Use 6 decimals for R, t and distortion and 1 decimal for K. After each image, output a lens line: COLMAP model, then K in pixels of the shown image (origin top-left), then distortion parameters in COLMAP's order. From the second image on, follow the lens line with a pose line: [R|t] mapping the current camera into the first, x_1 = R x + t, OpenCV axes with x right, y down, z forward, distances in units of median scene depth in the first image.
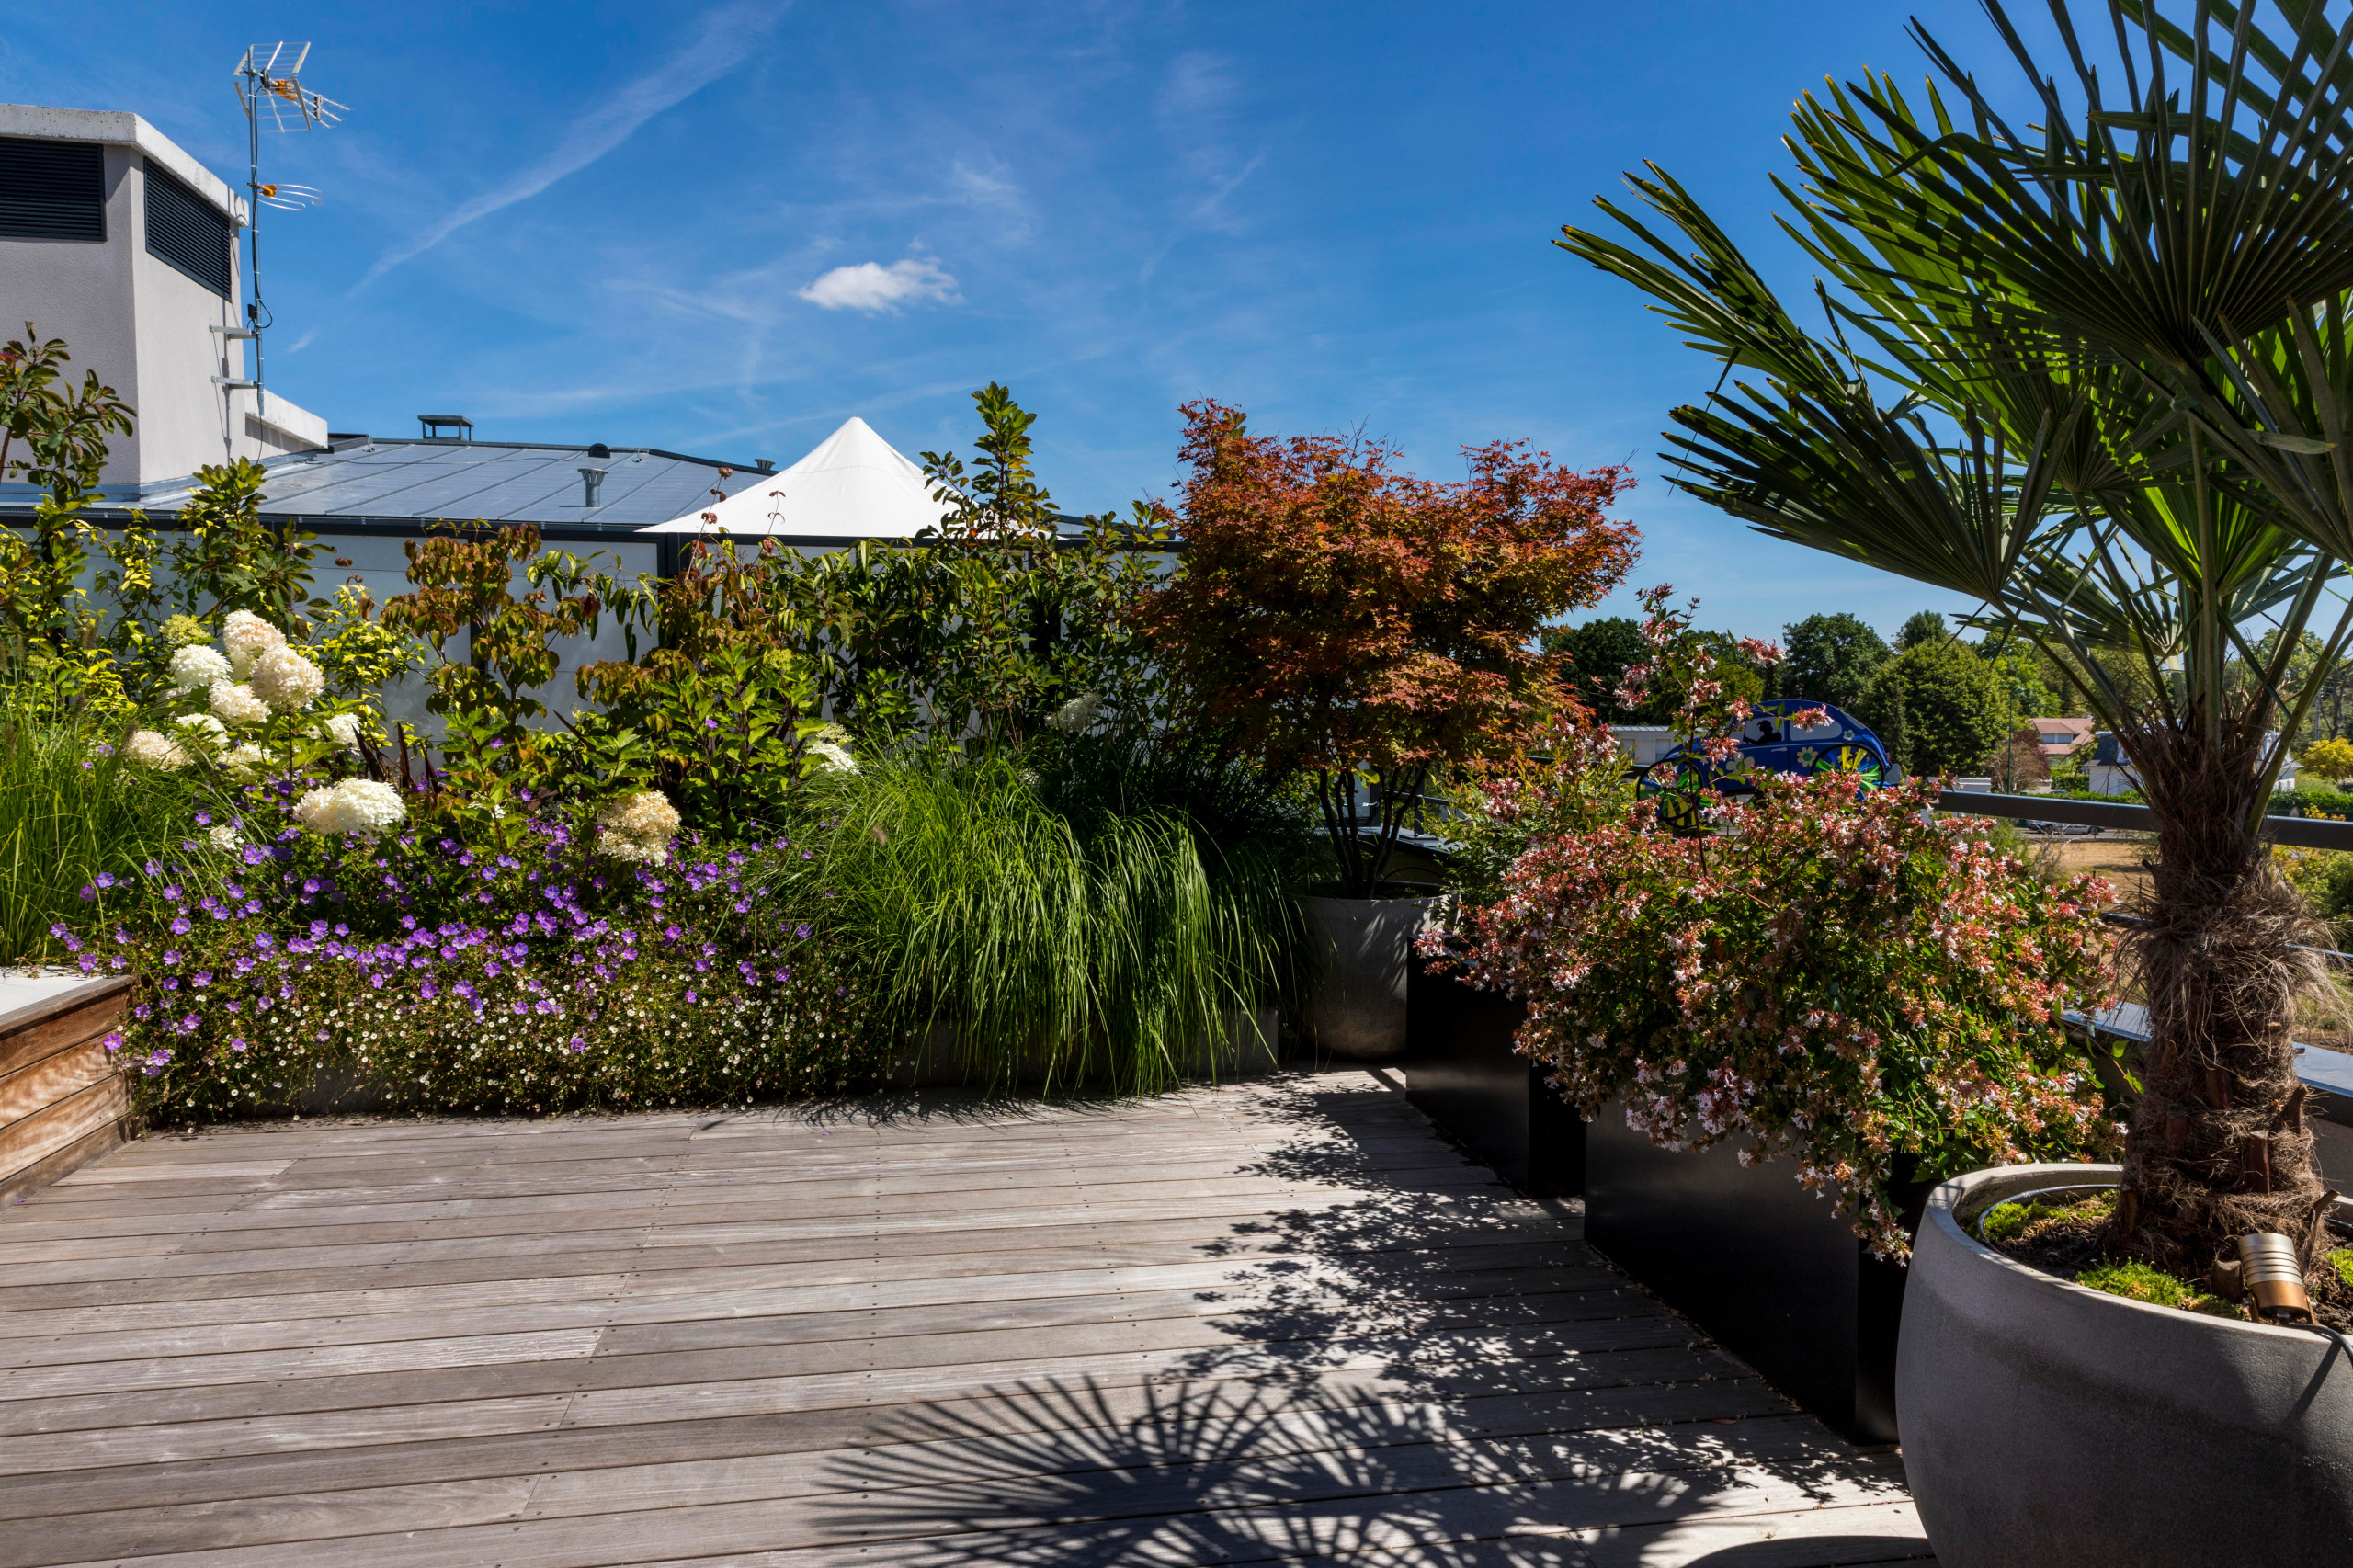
lens RADIAL K [[1559.6, 0, 1178.9], [0, 1559.6, 788.6], [0, 0, 1]] dist [0.014346, -0.006558]
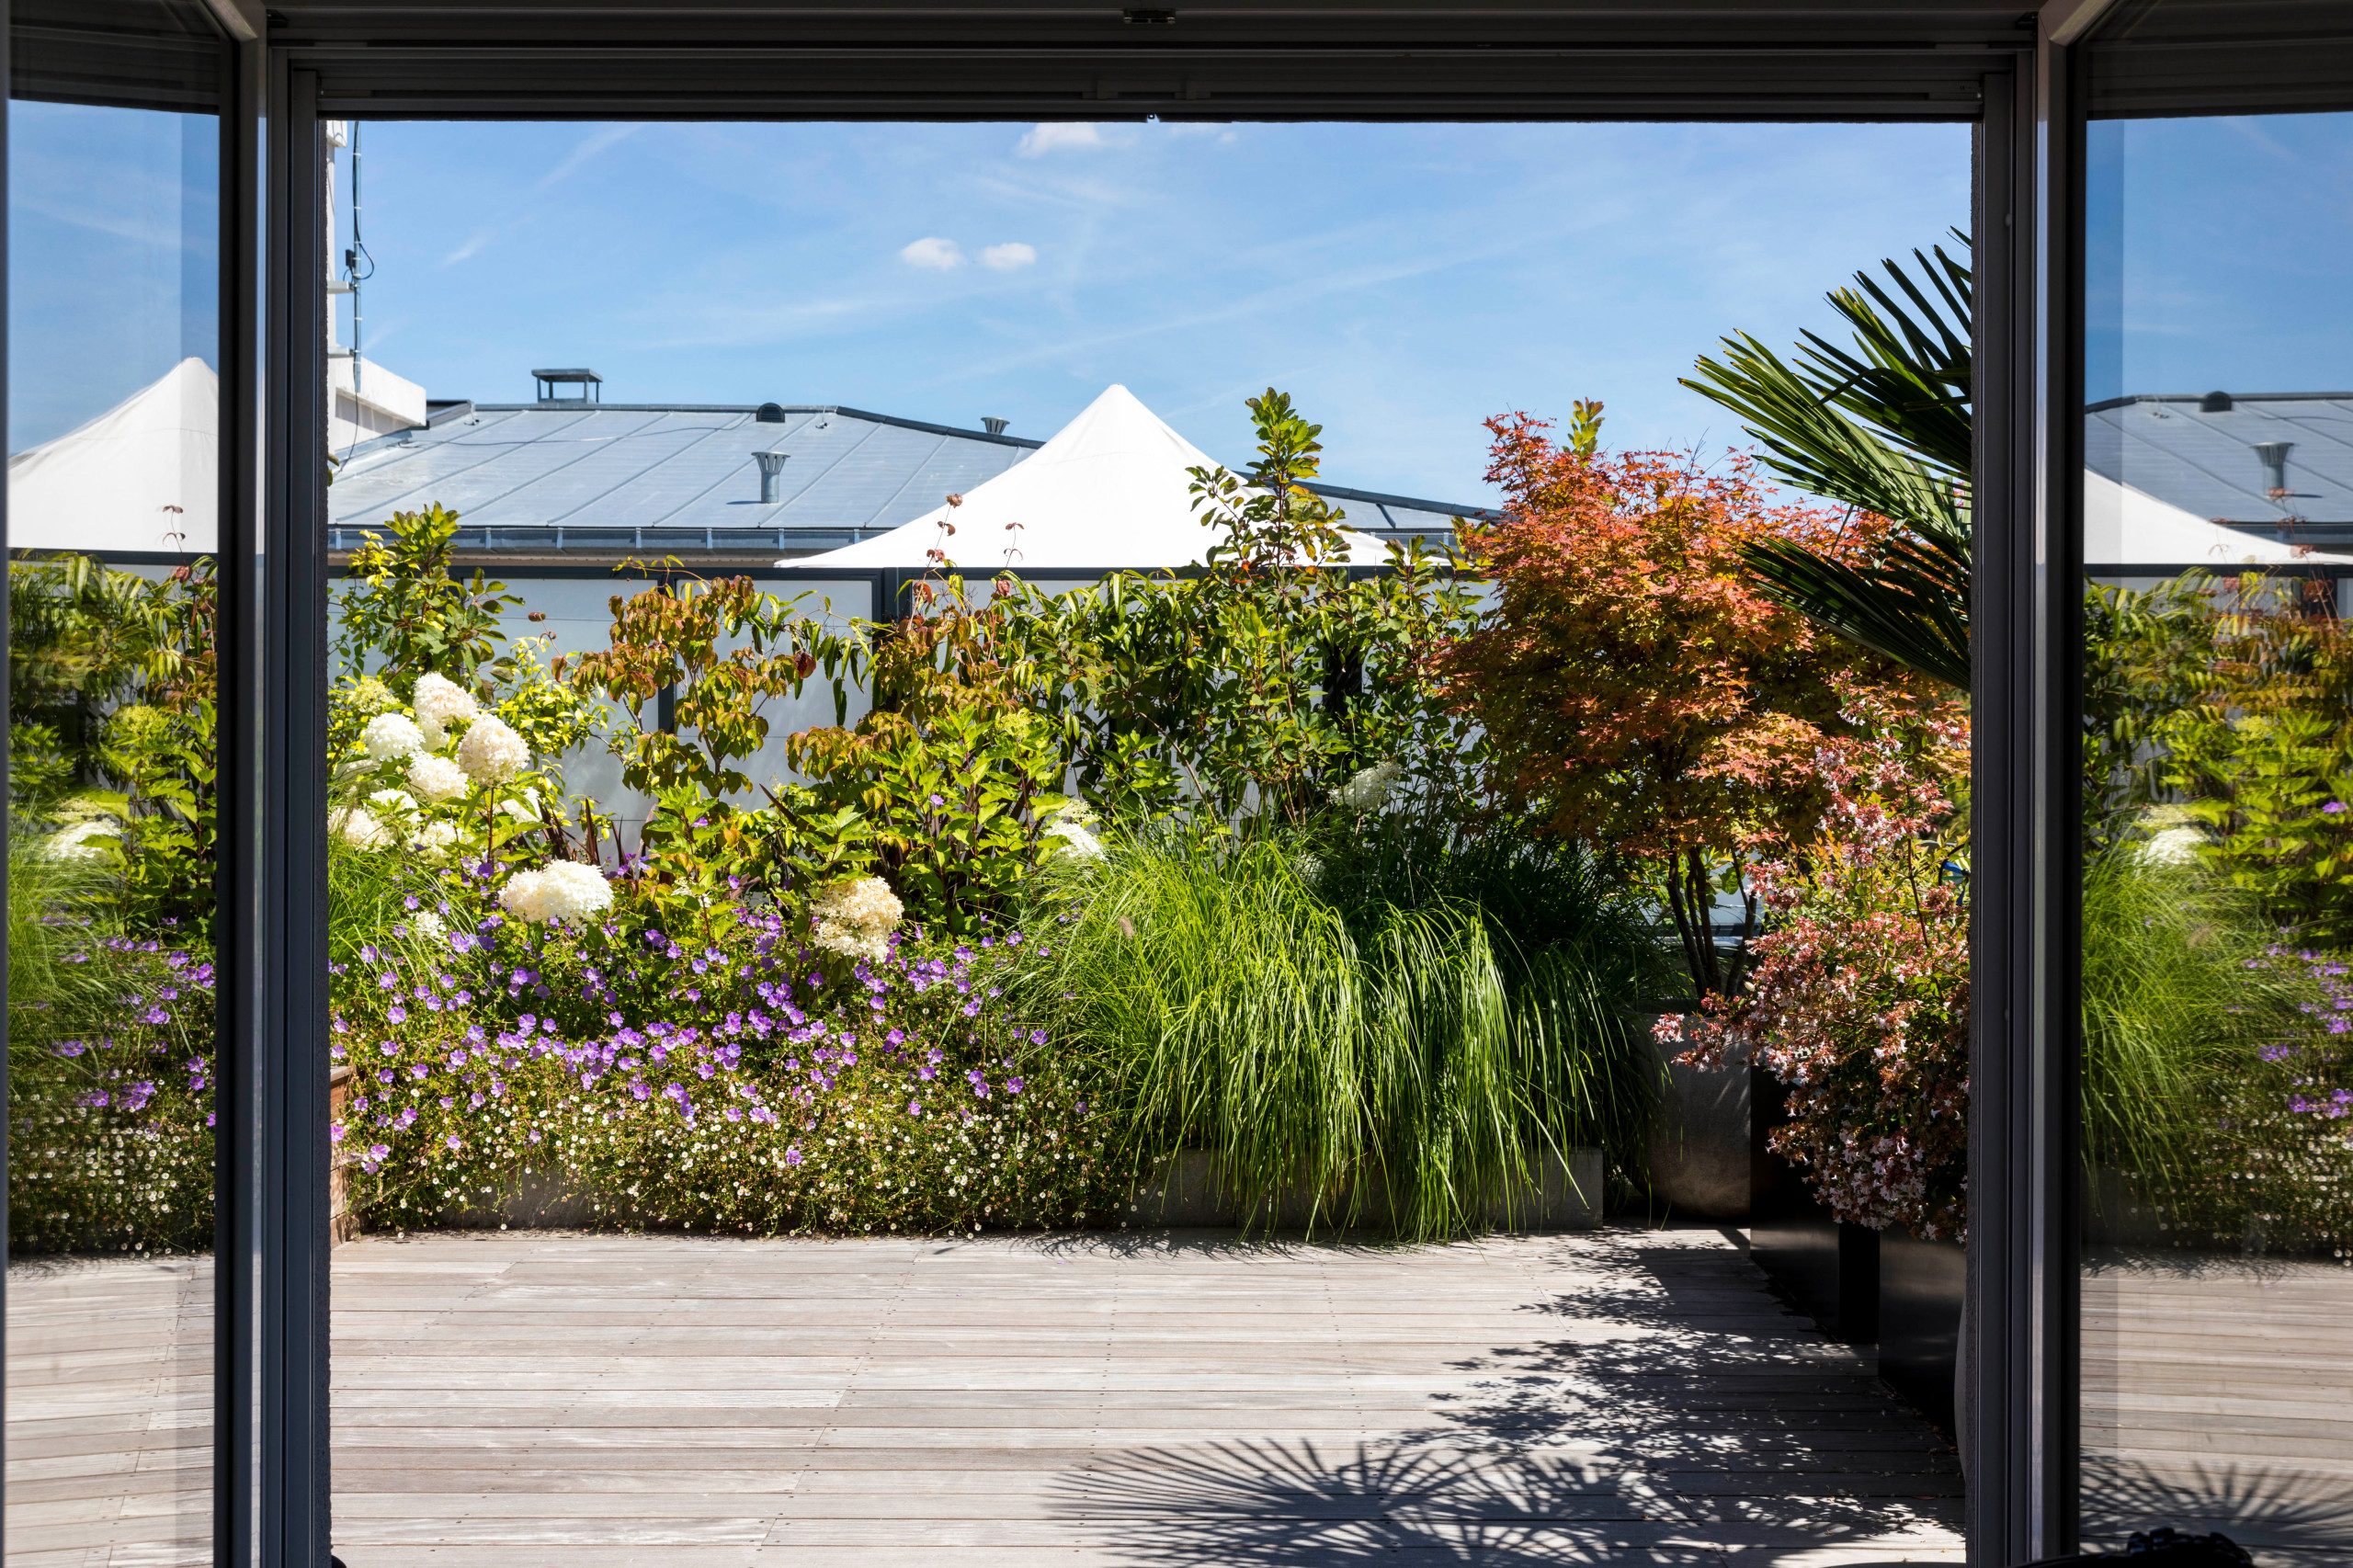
lens RADIAL K [[2588.7, 0, 1176.5], [0, 2588.7, 784.0], [0, 0, 1]] dist [-0.001604, -0.000261]
pose [[0.982719, -0.000693, -0.185103, 0.103900], [-0.007736, 0.998966, -0.044811, 0.013746], [0.184942, 0.045469, 0.981697, -0.415831]]
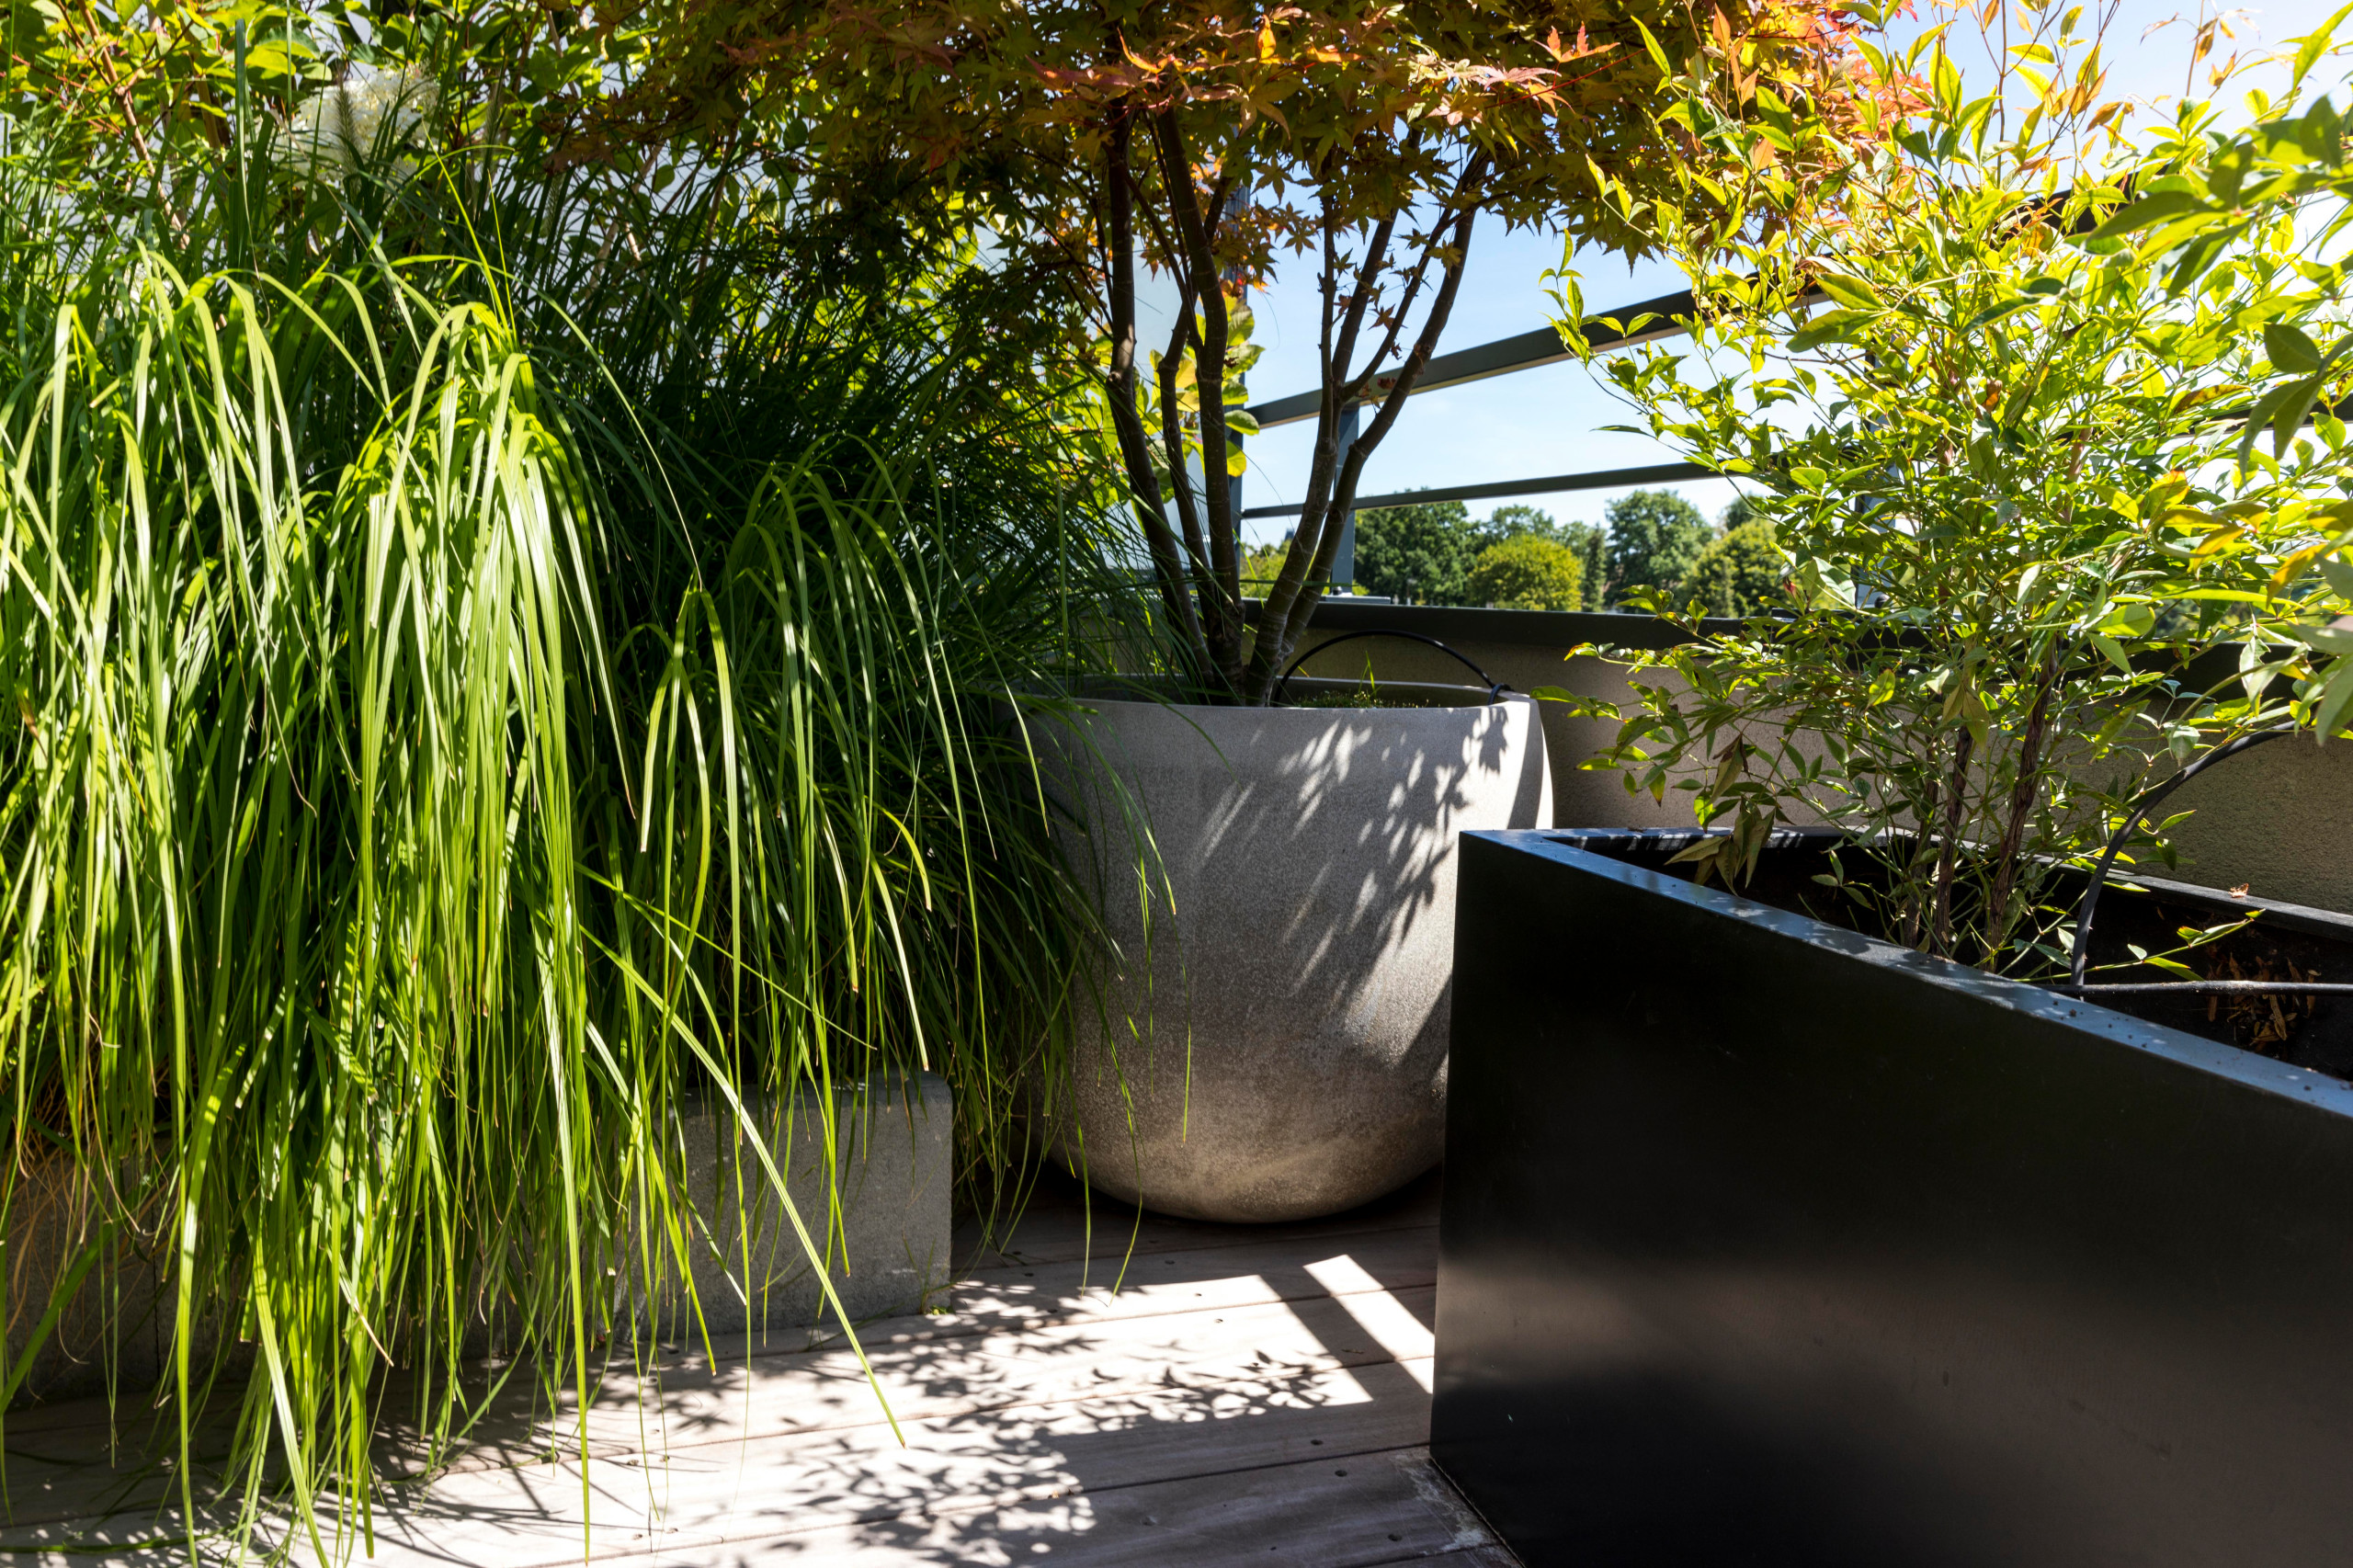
lens RADIAL K [[1735.4, 0, 1176.5], [0, 1735.4, 784.0], [0, 0, 1]] dist [0.002587, 0.002725]
pose [[0.990673, 0.003587, 0.136215, 0.065933], [-0.011954, 0.998087, 0.060653, 0.074792], [-0.135737, -0.061715, 0.988821, 0.758287]]
